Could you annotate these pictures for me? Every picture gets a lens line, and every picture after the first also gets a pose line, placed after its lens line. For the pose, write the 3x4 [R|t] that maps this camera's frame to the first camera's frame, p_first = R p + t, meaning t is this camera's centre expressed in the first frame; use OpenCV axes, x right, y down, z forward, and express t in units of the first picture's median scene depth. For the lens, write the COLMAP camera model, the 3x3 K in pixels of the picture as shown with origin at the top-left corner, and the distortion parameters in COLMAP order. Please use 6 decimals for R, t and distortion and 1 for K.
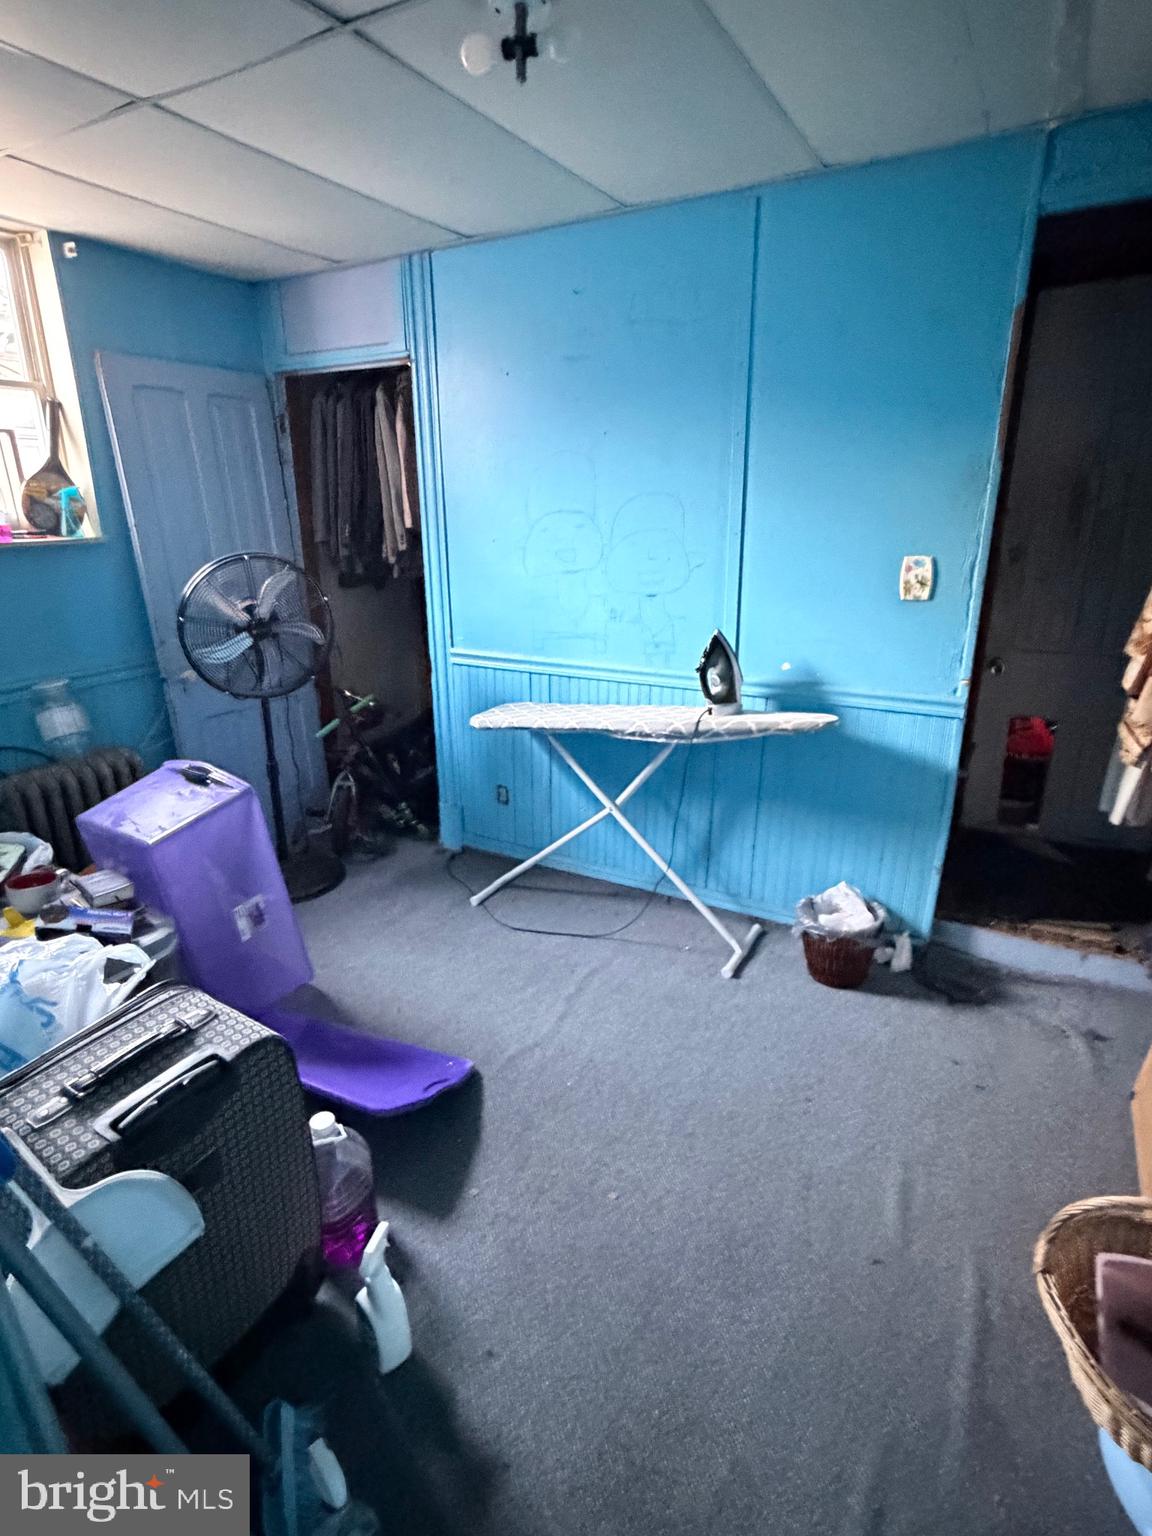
lens RADIAL K [[815.8, 0, 574.4], [0, 815.8, 766.9], [0, 0, 1]] dist [-0.002163, 0.000018]
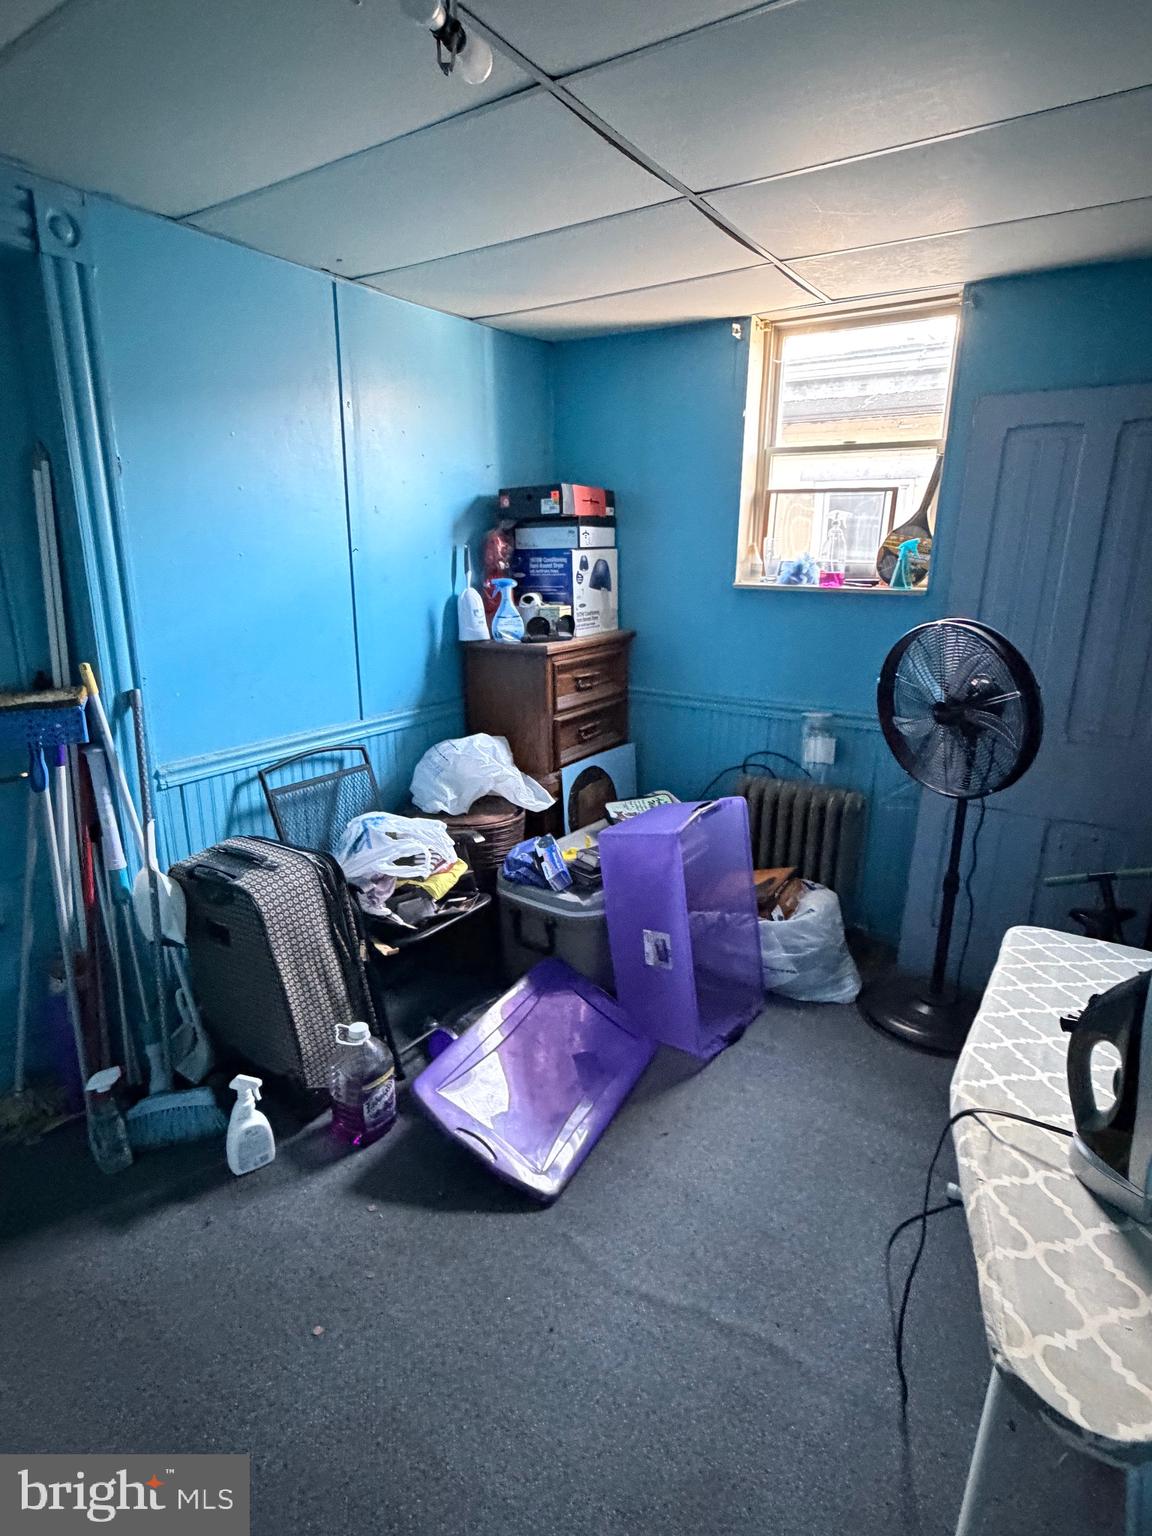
lens RADIAL K [[815.8, 0, 572.6], [0, 815.8, 770.2], [0, 0, 1]] dist [-0.002163, 0.000018]
pose [[-0.065658, 0.279923, -0.957774, 0.489202], [-0.324314, 0.901748, 0.285781, -0.254911], [0.943668, 0.329383, 0.031576, 0.713721]]
